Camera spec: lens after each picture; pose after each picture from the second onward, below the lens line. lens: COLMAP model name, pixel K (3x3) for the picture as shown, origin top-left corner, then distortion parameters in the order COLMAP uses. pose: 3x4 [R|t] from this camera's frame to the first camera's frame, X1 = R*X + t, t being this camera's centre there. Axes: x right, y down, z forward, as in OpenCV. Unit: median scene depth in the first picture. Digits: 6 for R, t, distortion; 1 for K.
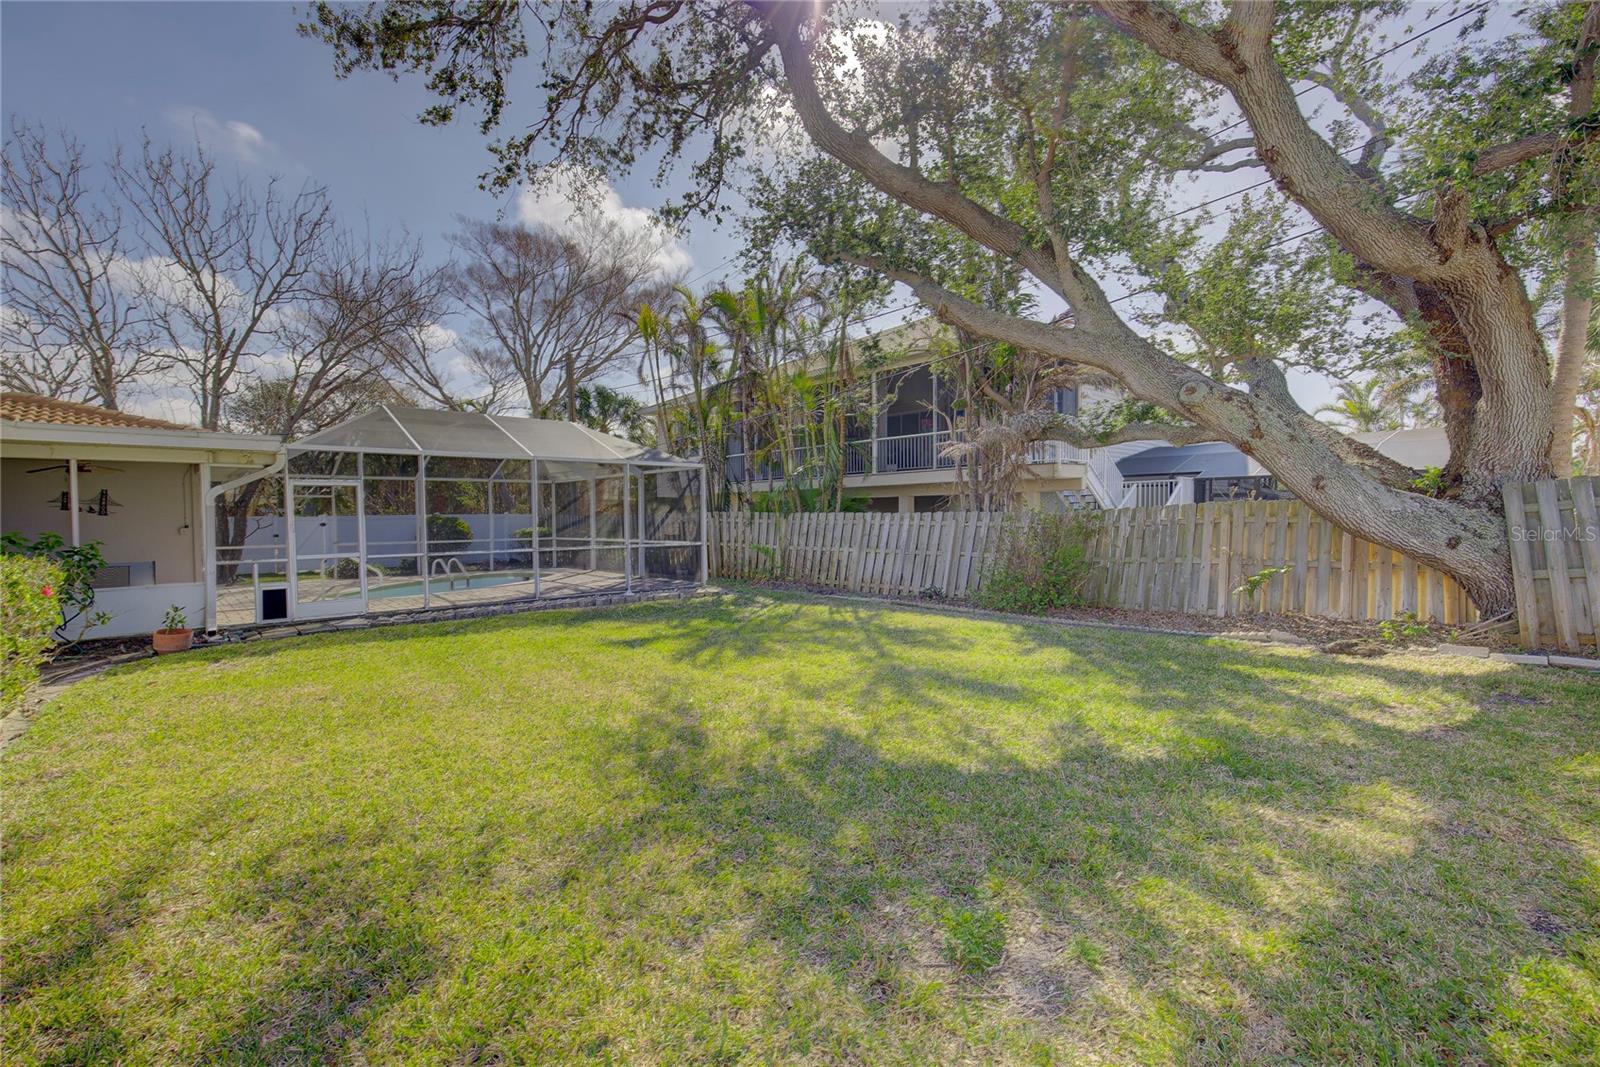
lens RADIAL K [[702.2, 0, 800.0], [0, 702.2, 533.5], [0, 0, 1]] dist [0.000825, 0.000243]
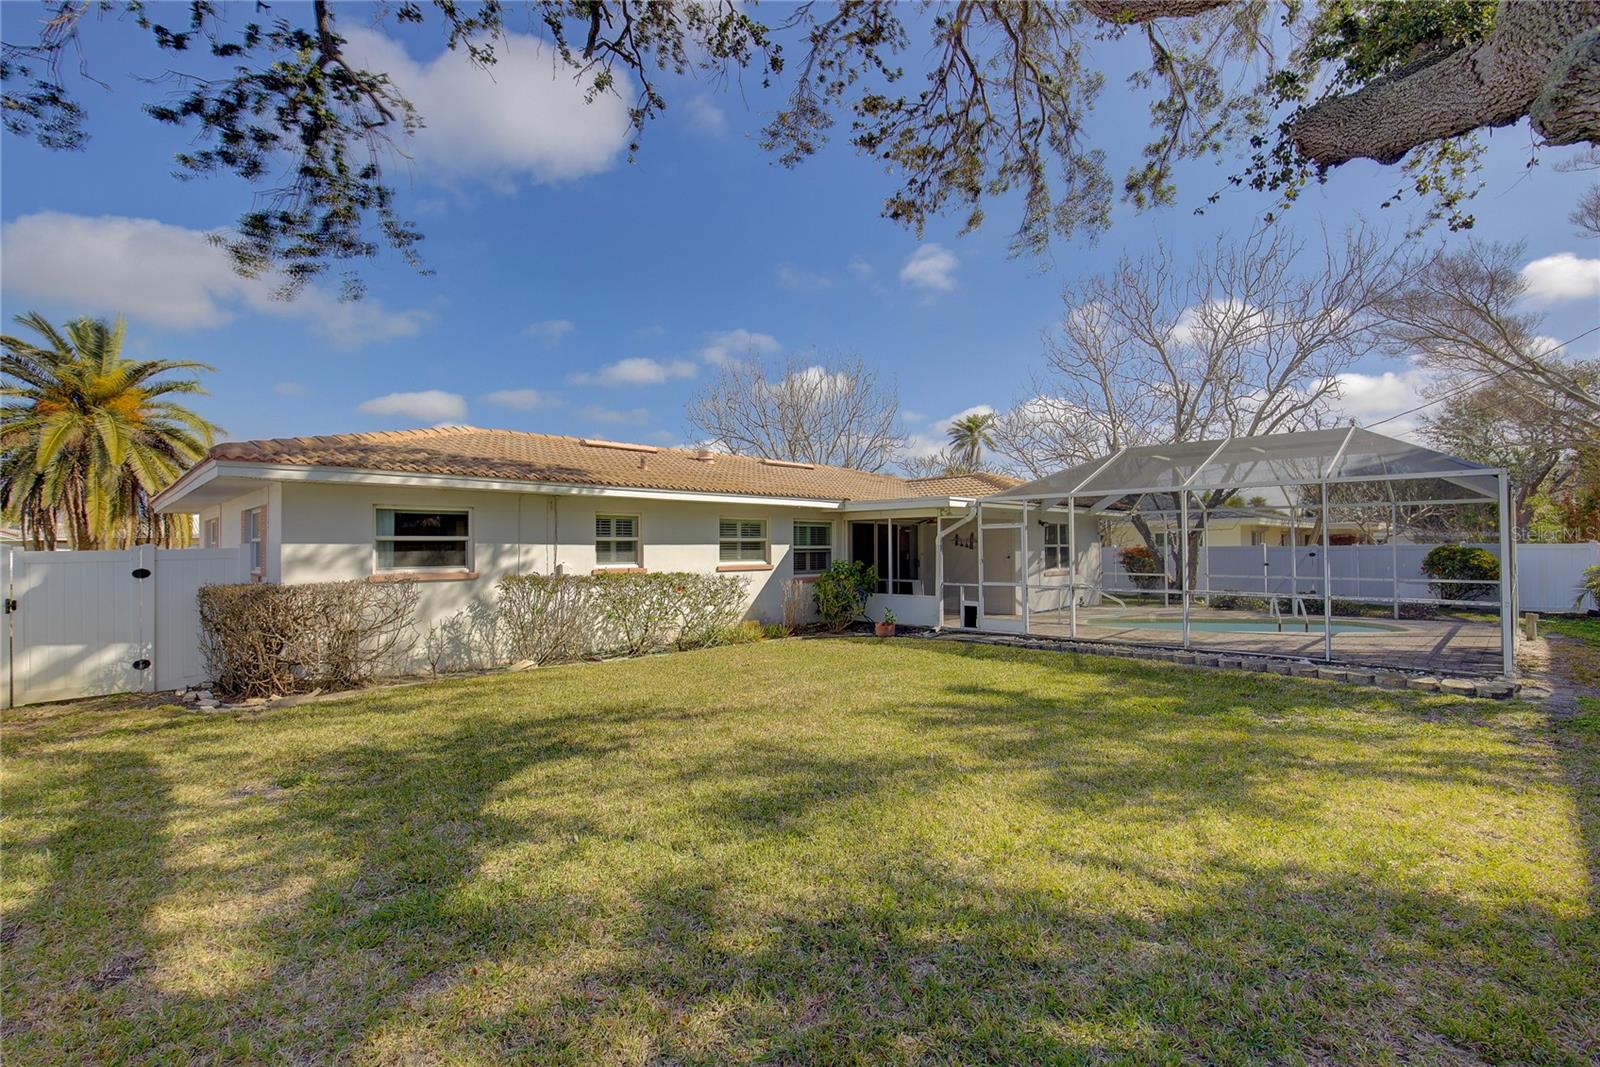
lens RADIAL K [[723.4, 0, 797.8], [0, 723.4, 539.7], [0, 0, 1]] dist [0.000509, 0.000400]
pose [[0.067224, 0.005239, -0.997724, 1.205169], [-0.031652, 0.999494, 0.003115, -0.080670], [0.997236, 0.031371, 0.067356, 1.127402]]
